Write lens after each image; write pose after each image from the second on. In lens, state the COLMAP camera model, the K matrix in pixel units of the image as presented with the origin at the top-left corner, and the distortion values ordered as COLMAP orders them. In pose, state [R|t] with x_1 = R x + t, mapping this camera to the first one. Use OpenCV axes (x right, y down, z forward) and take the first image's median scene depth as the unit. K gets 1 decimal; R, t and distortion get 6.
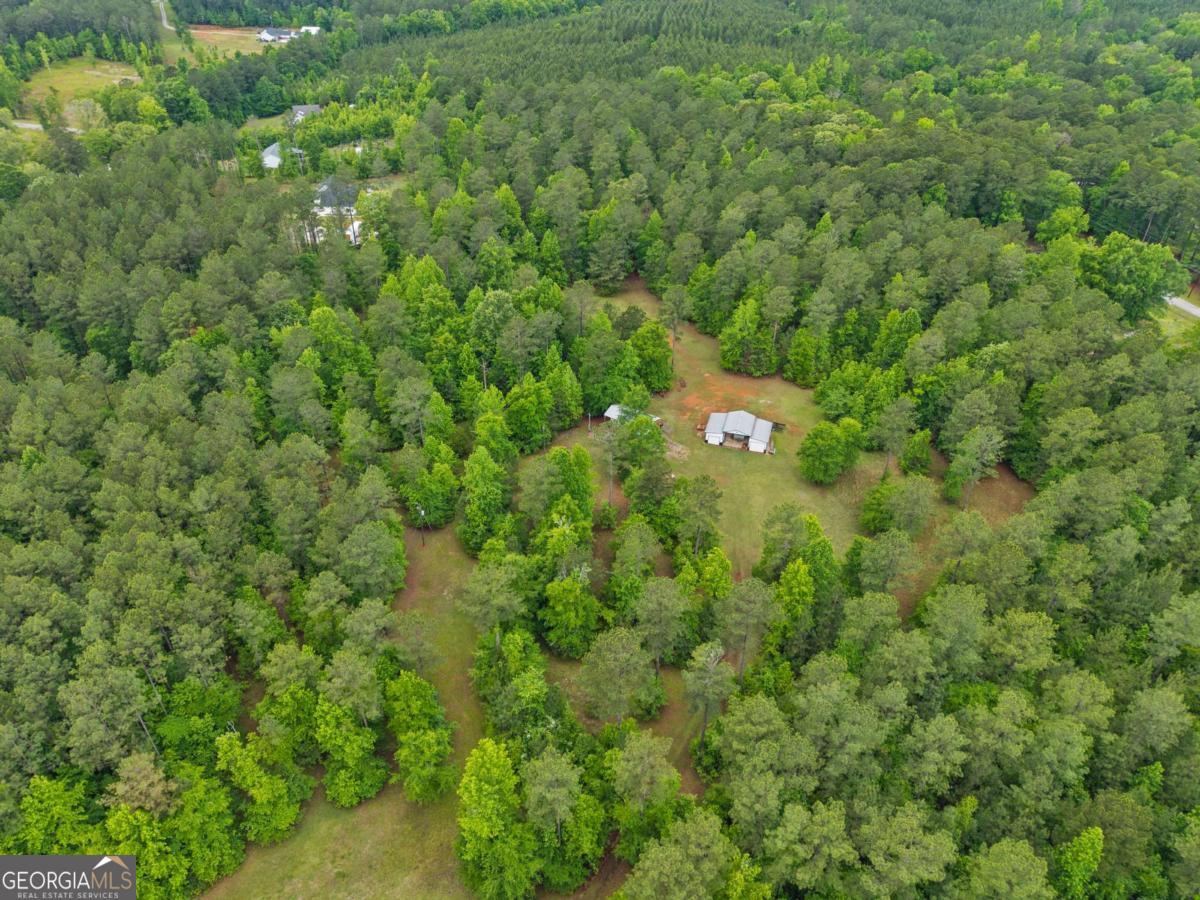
lens RADIAL K [[807.5, 0, 602.4], [0, 807.5, 447.8], [0, 0, 1]] dist [0.026322, -0.021581]
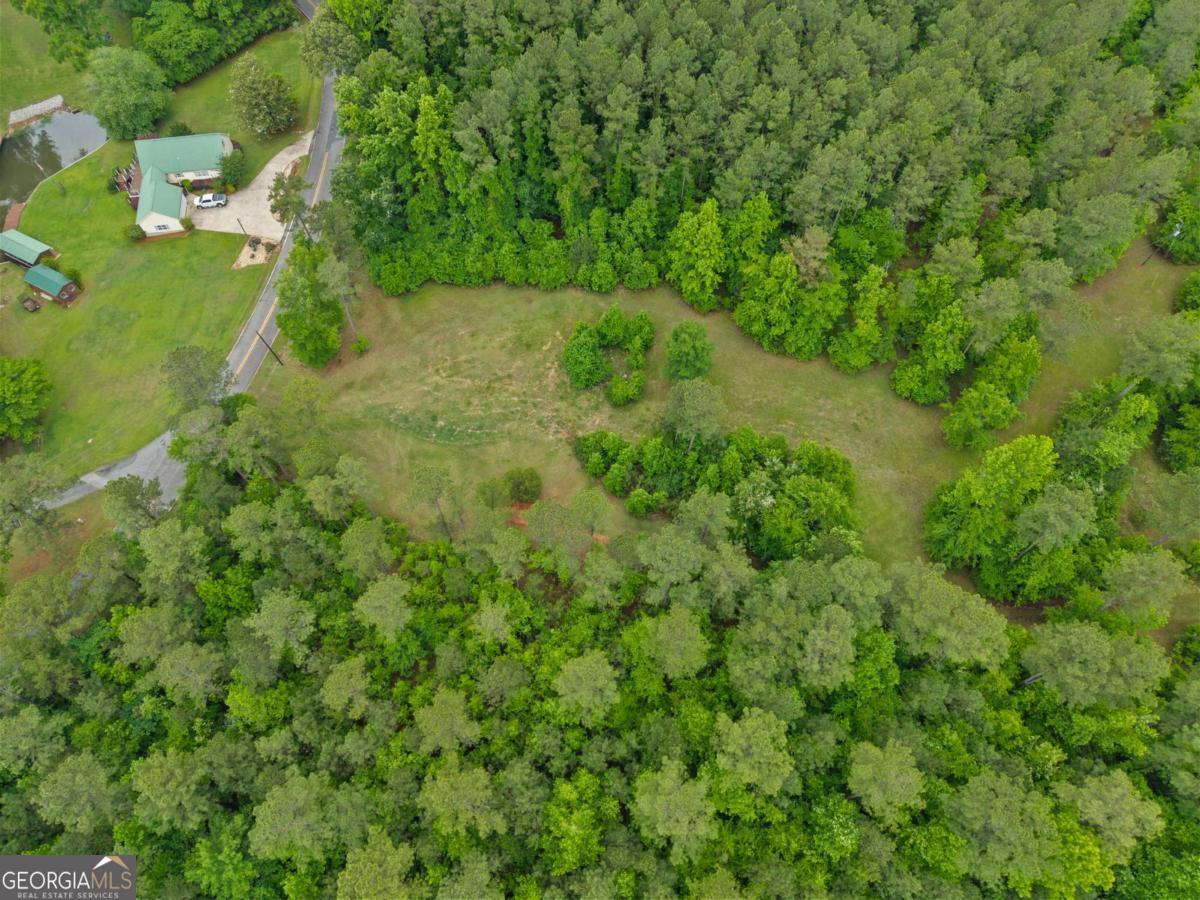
lens RADIAL K [[807.5, 0, 599.9], [0, 807.5, 451.9], [0, 0, 1]] dist [0.026322, -0.021581]
pose [[0.506408, 0.756128, -0.414514, 0.004920], [-0.507486, 0.649985, 0.565666, 0.071252], [0.697143, -0.076098, 0.712882, -0.097959]]
